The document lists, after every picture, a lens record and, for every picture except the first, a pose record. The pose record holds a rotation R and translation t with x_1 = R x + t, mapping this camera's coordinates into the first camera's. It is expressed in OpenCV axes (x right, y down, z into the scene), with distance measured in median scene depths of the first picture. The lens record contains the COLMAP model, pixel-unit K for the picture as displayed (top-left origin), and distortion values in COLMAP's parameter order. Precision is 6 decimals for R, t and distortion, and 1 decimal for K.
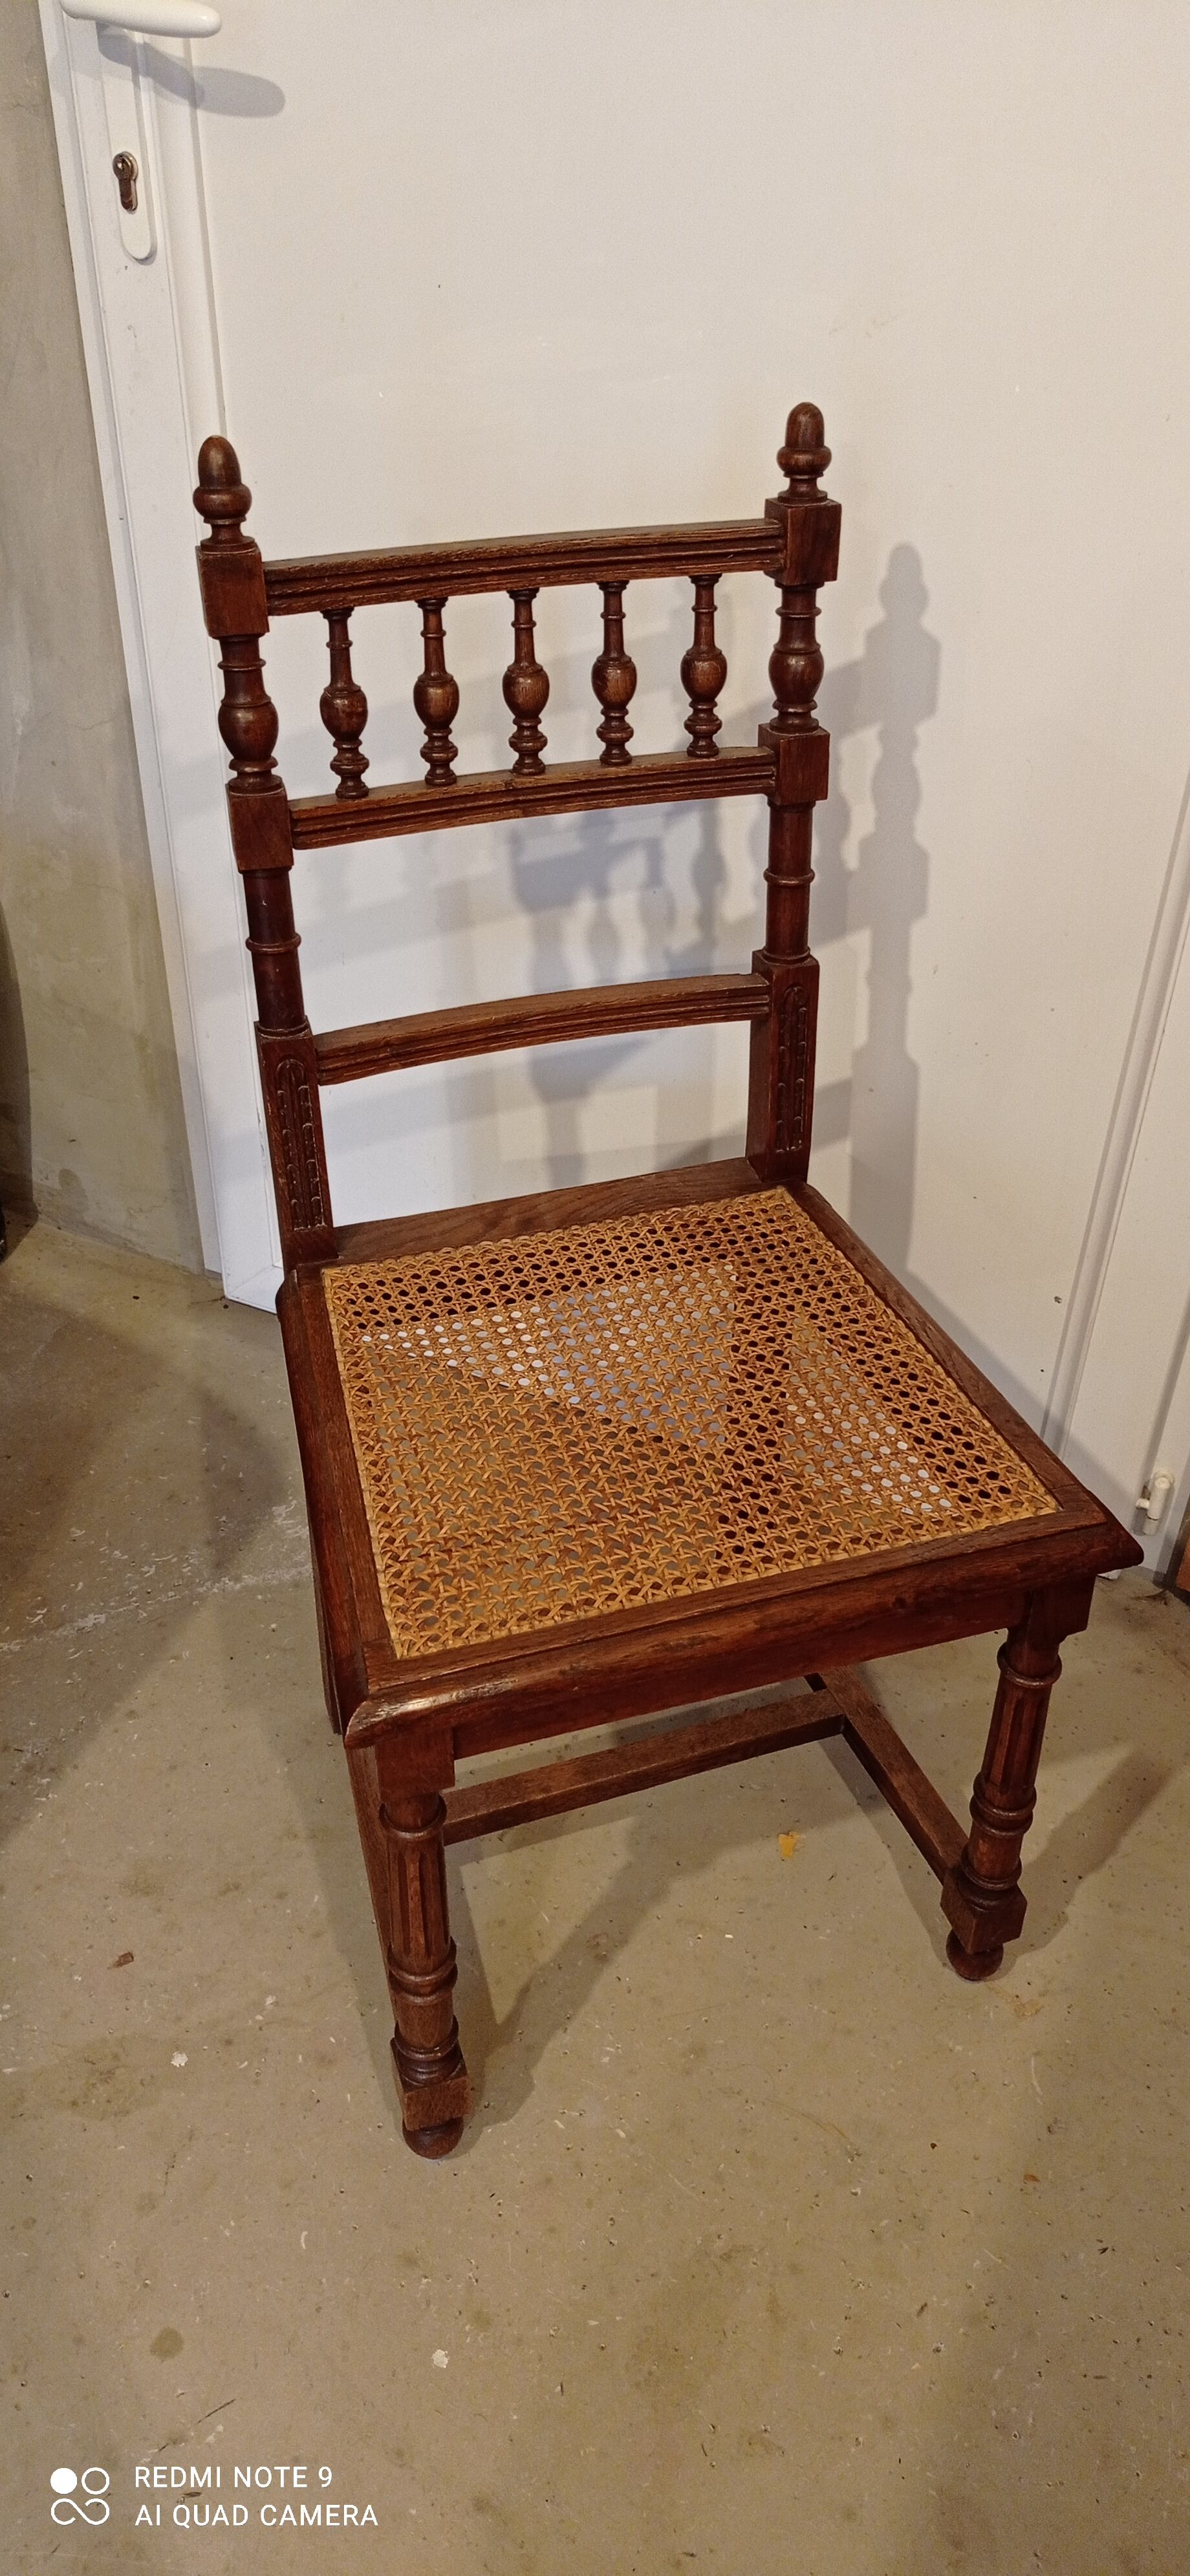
lens RADIAL K [[1900.5, 0, 595.1], [0, 1900.5, 1287.5], [0, 0, 1]] dist [0.007197, -0.004119]
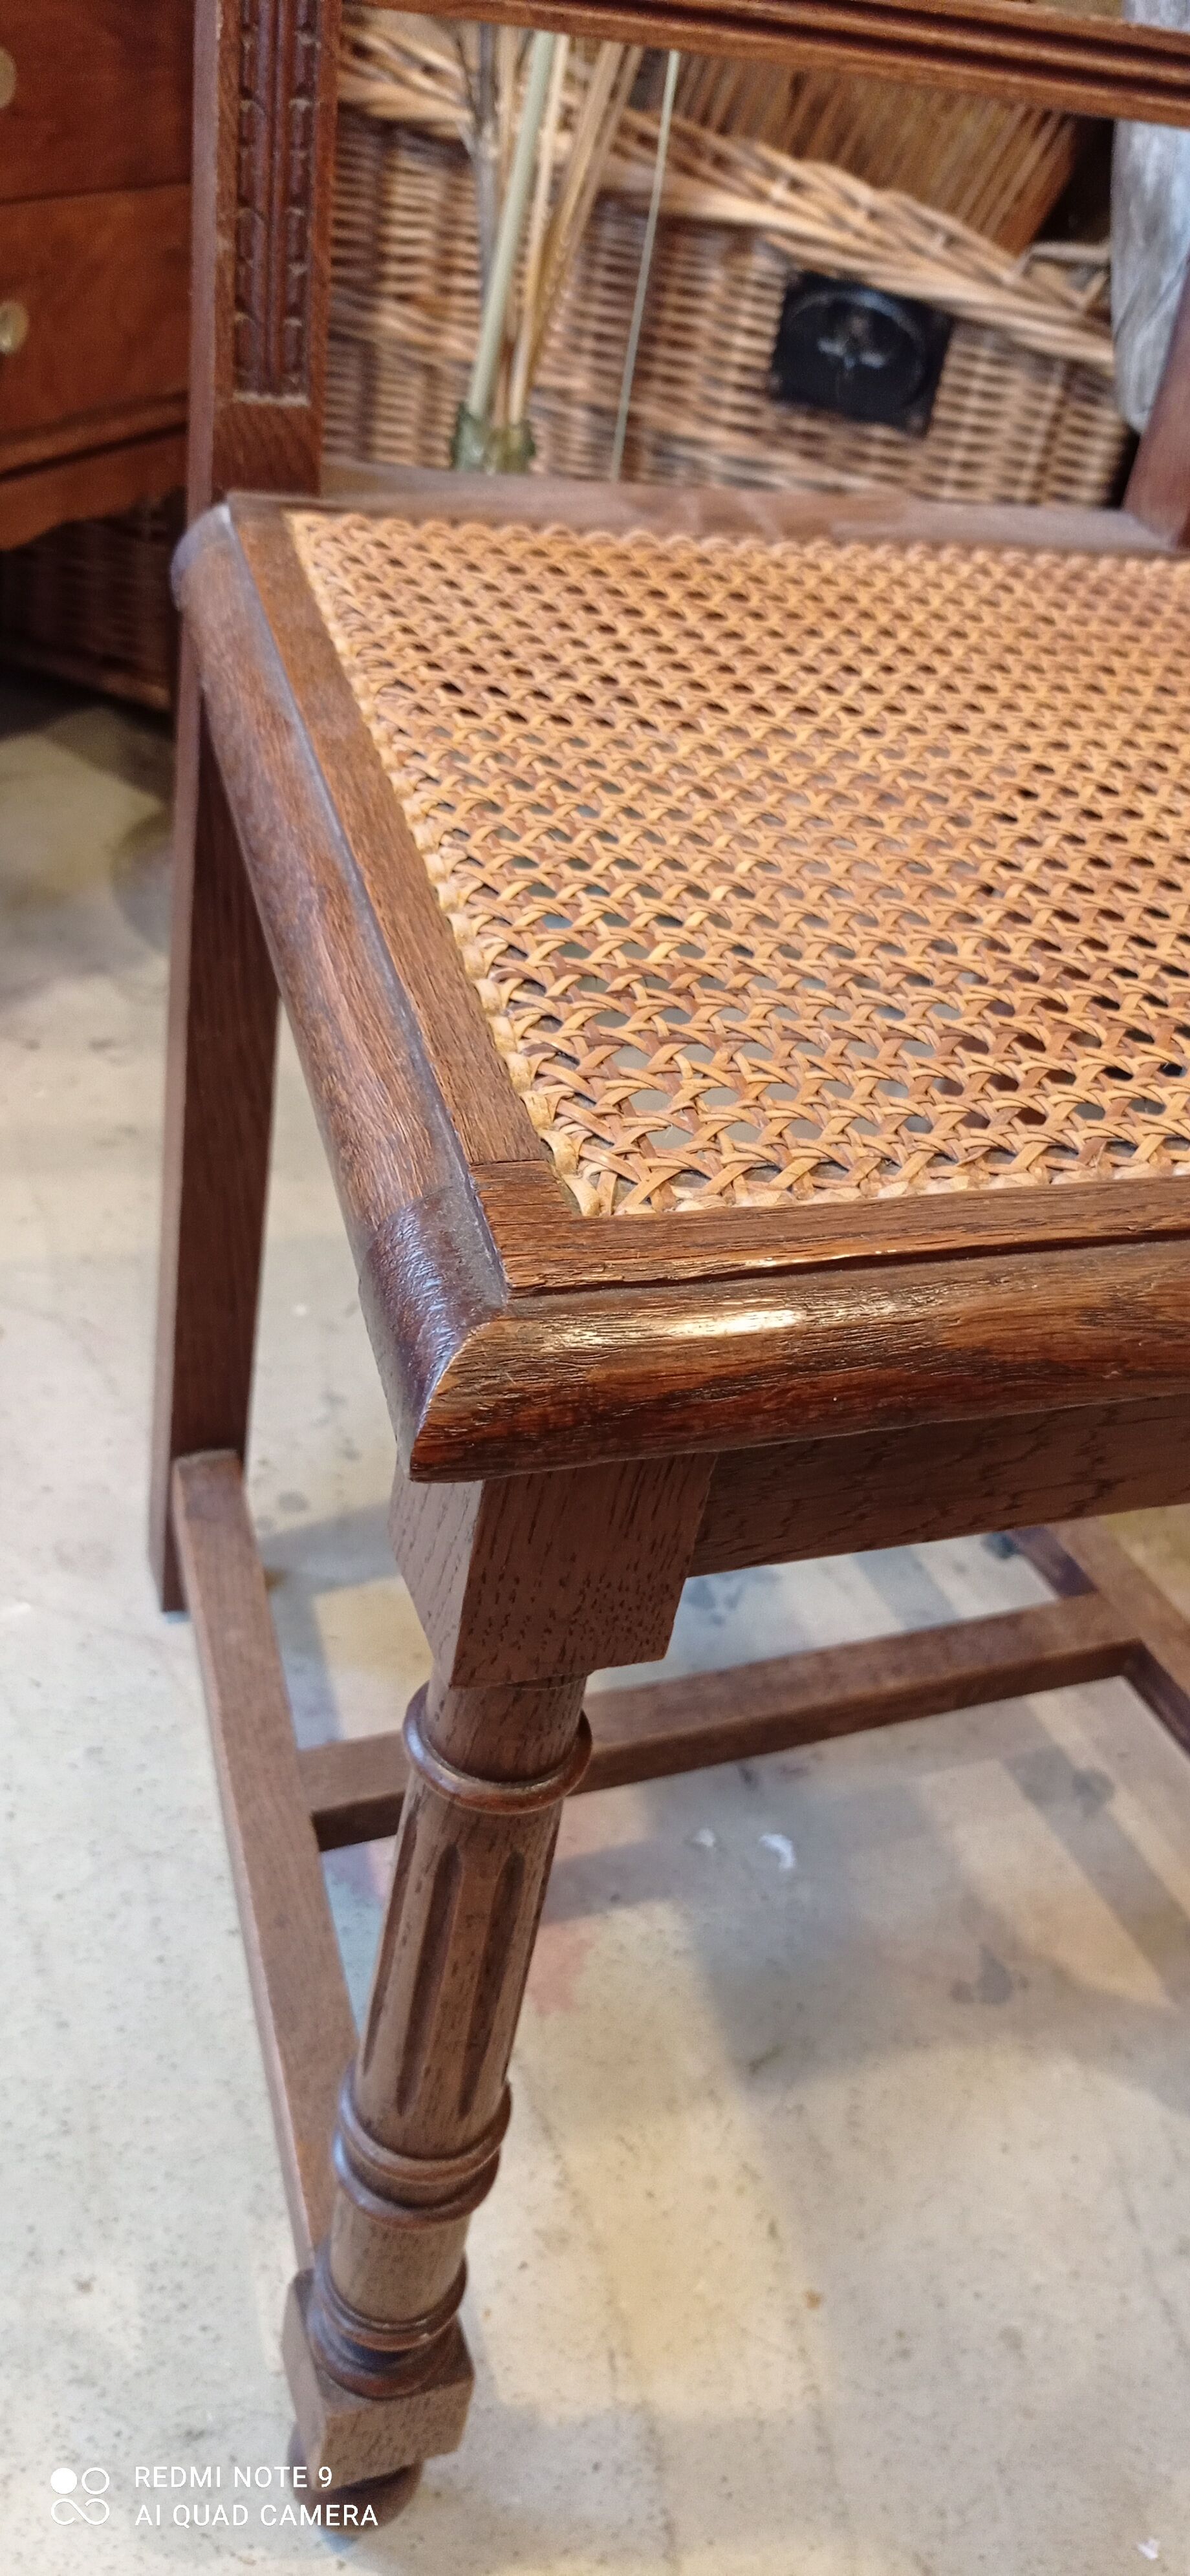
lens RADIAL K [[1900.5, 0, 593.6], [0, 1900.5, 1288.2], [0, 0, 1]] dist [0.007197, -0.004119]
pose [[0.987669, 0.092774, 0.126110, -0.133845], [-0.090946, 0.995651, -0.020184, 0.203812], [-0.127434, 0.008466, 0.991811, 0.660360]]
